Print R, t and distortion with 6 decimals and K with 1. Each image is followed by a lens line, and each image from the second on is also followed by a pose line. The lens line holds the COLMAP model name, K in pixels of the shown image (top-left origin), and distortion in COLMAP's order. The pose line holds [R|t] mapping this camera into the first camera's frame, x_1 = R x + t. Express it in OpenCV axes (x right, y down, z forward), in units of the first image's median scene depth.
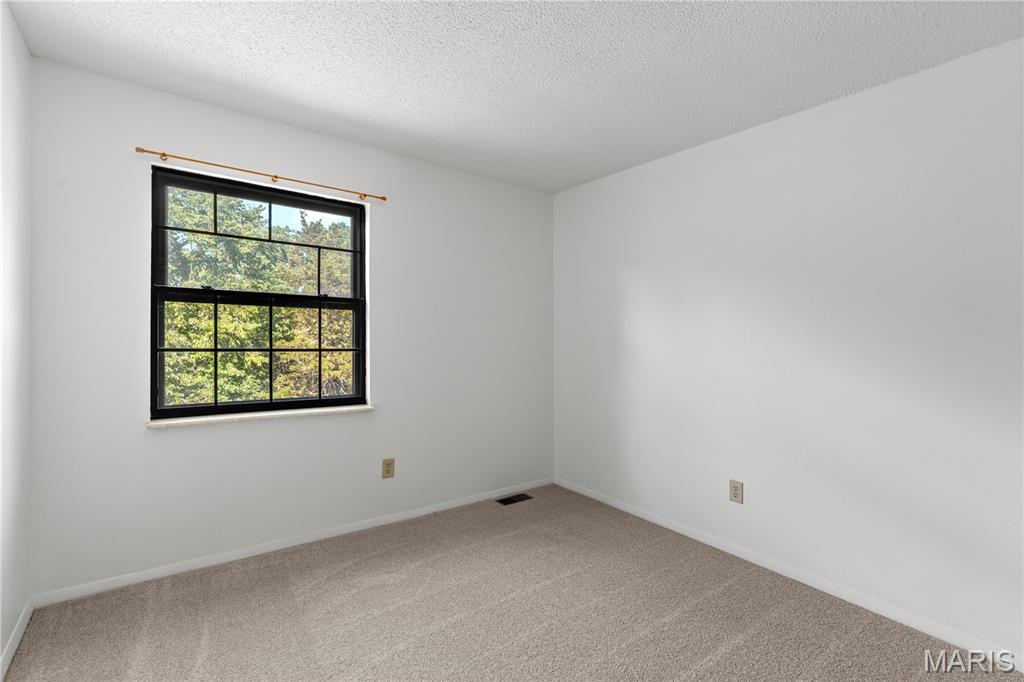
lens RADIAL K [[465.0, 0, 516.9], [0, 465.0, 338.3], [0, 0, 1]] dist [0.004450, -0.000025]
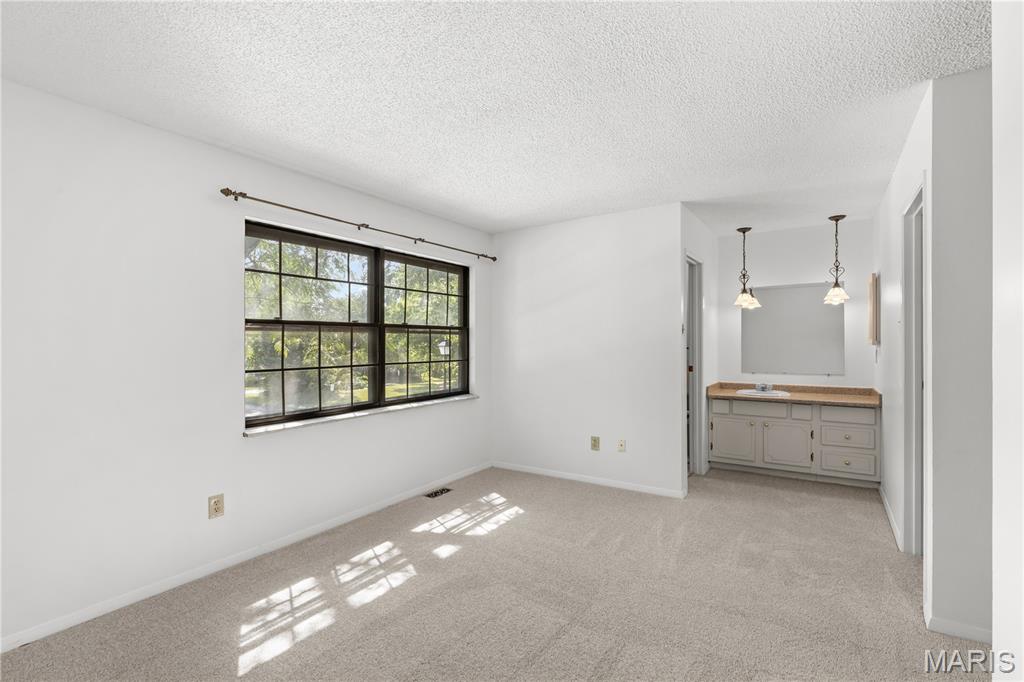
lens RADIAL K [[465.0, 0, 515.5], [0, 465.0, 348.9], [0, 0, 1]] dist [0.004450, -0.000025]
pose [[0.941545, -0.041093, 0.334371, -0.494343], [0.042098, 0.999104, 0.004244, -0.006848], [-0.334246, 0.010081, 0.942432, -0.364667]]
